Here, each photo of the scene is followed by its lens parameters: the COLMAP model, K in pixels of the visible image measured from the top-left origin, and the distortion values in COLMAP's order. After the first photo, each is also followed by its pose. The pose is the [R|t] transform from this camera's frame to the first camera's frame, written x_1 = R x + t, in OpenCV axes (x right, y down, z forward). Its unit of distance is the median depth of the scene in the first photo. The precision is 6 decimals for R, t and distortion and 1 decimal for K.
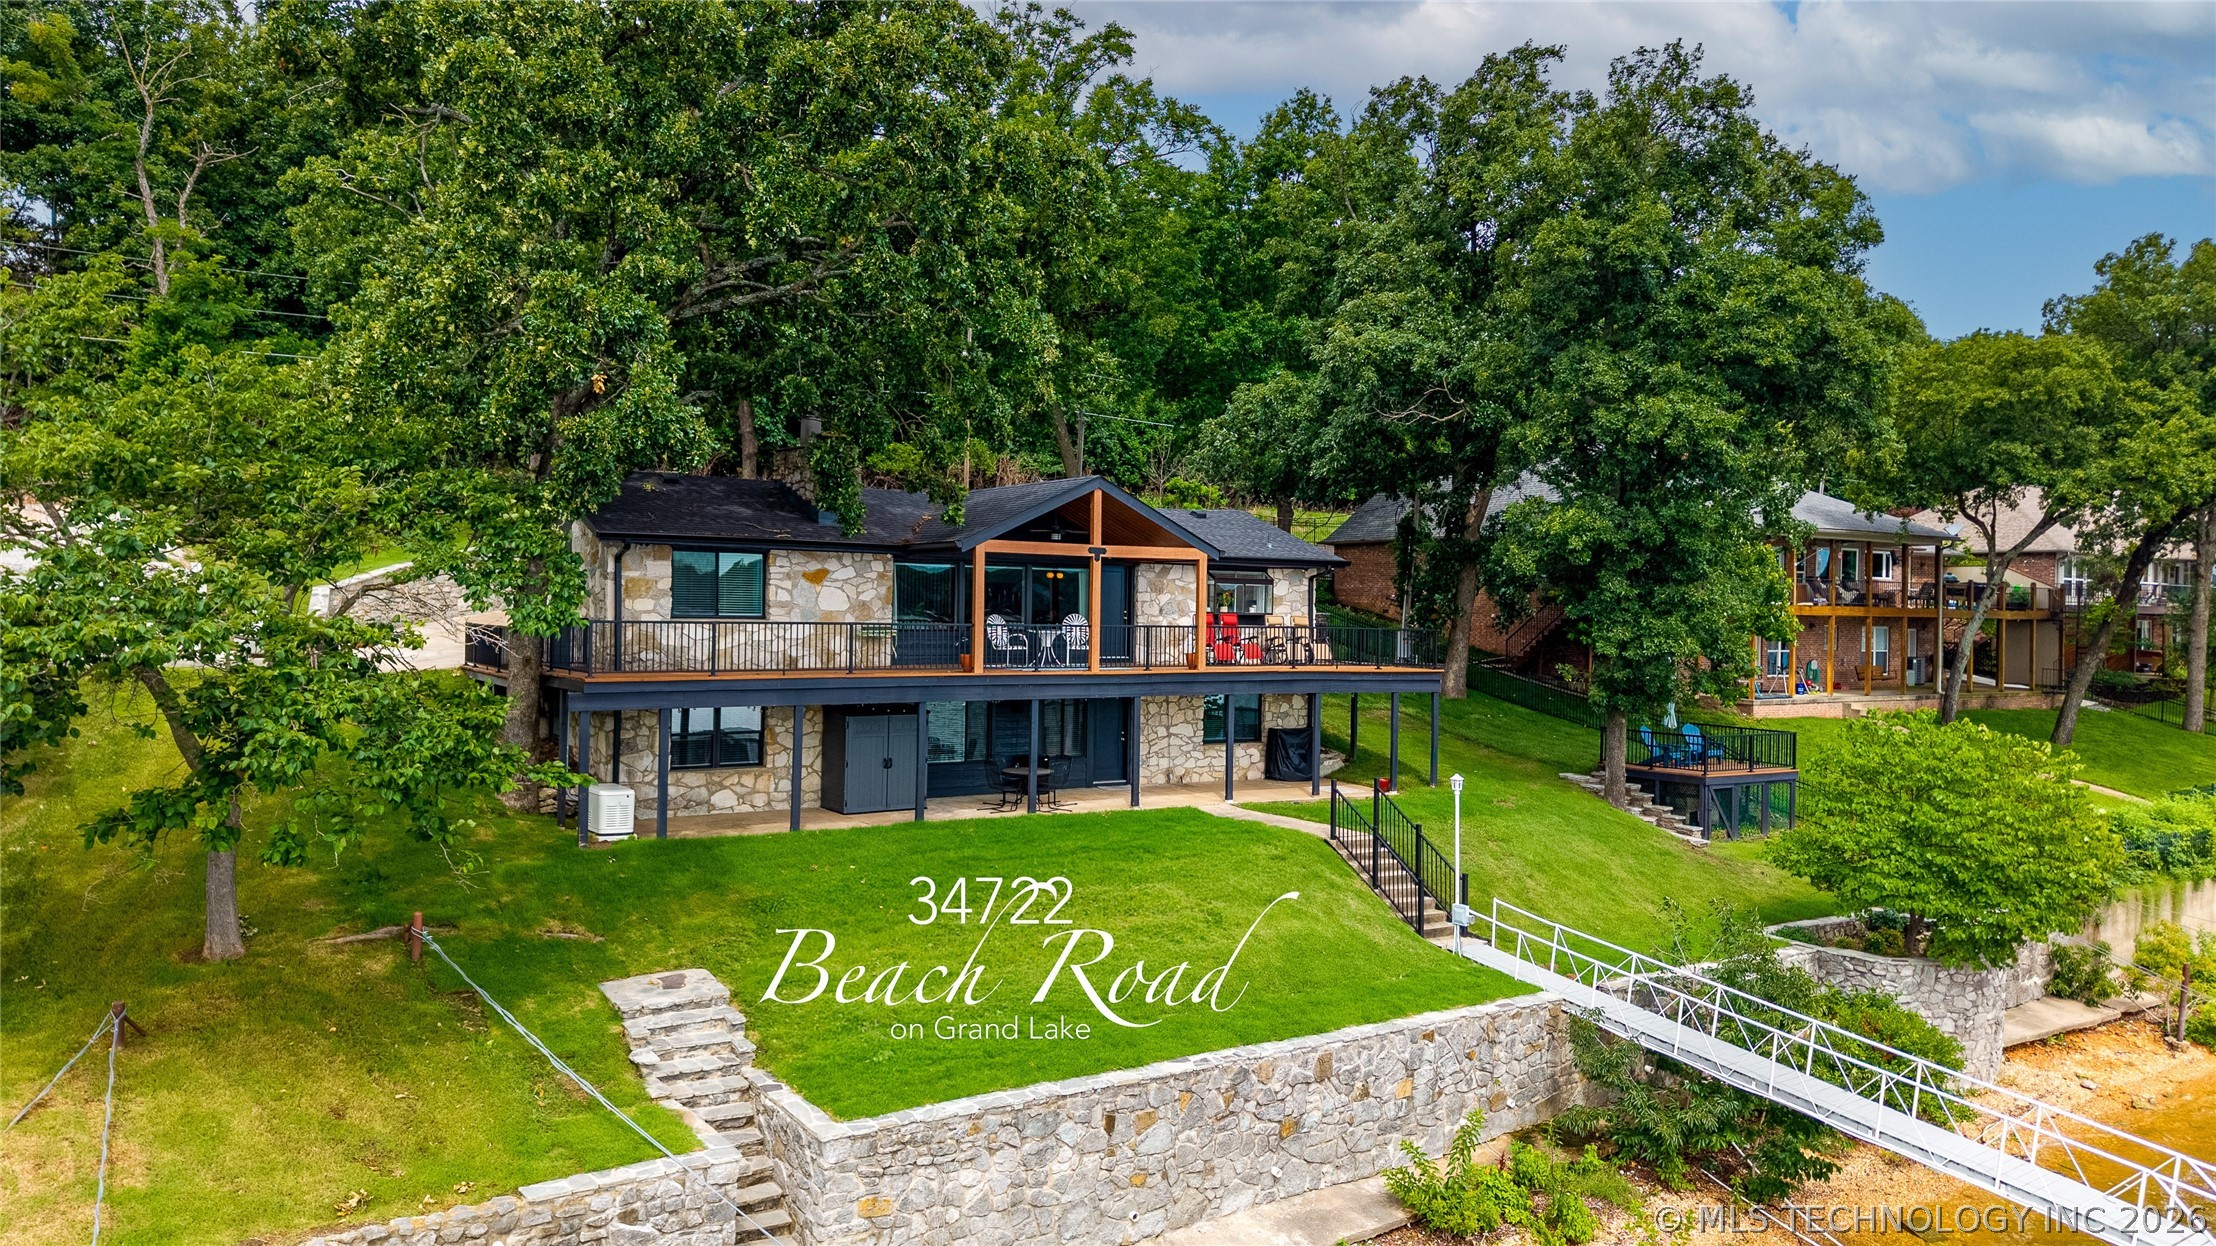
lens RADIAL K [[1489.5, 0, 1081.8], [0, 1489.5, 606.9], [0, 0, 1]] dist [0.060458, -0.088824]
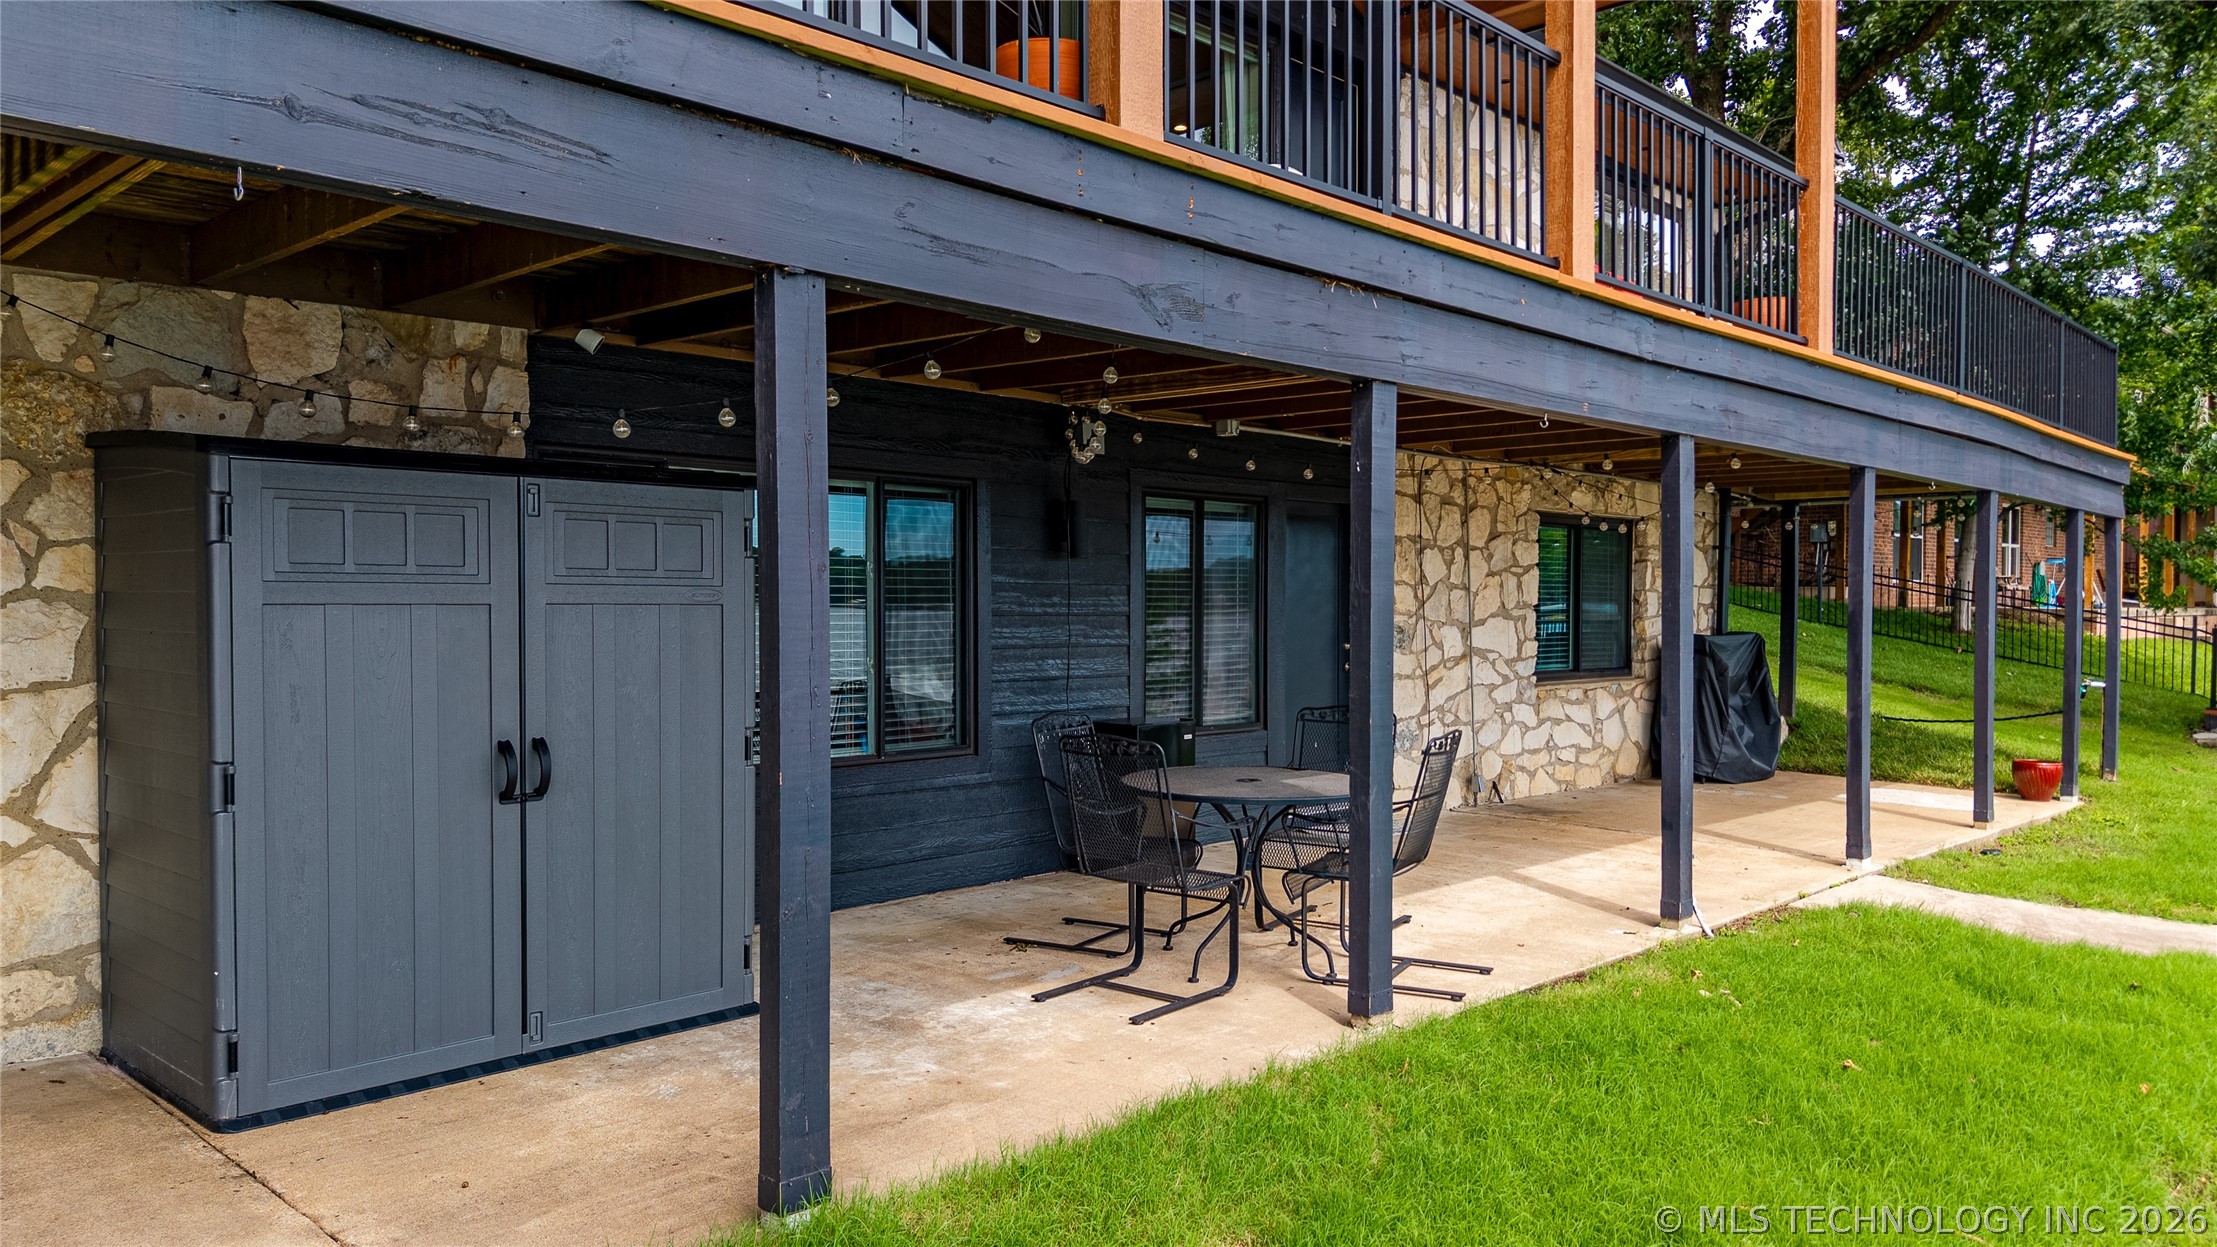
lens RADIAL K [[1518.0, 0, 1081.5], [0, 1518.0, 625.2], [0, 0, 1]] dist [0.028568, -0.028646]
pose [[0.976203, -0.017227, 0.216174, -0.105484], [0.014291, 0.999783, 0.015139, 0.085606], [-0.216388, -0.011689, 0.976238, 0.812706]]
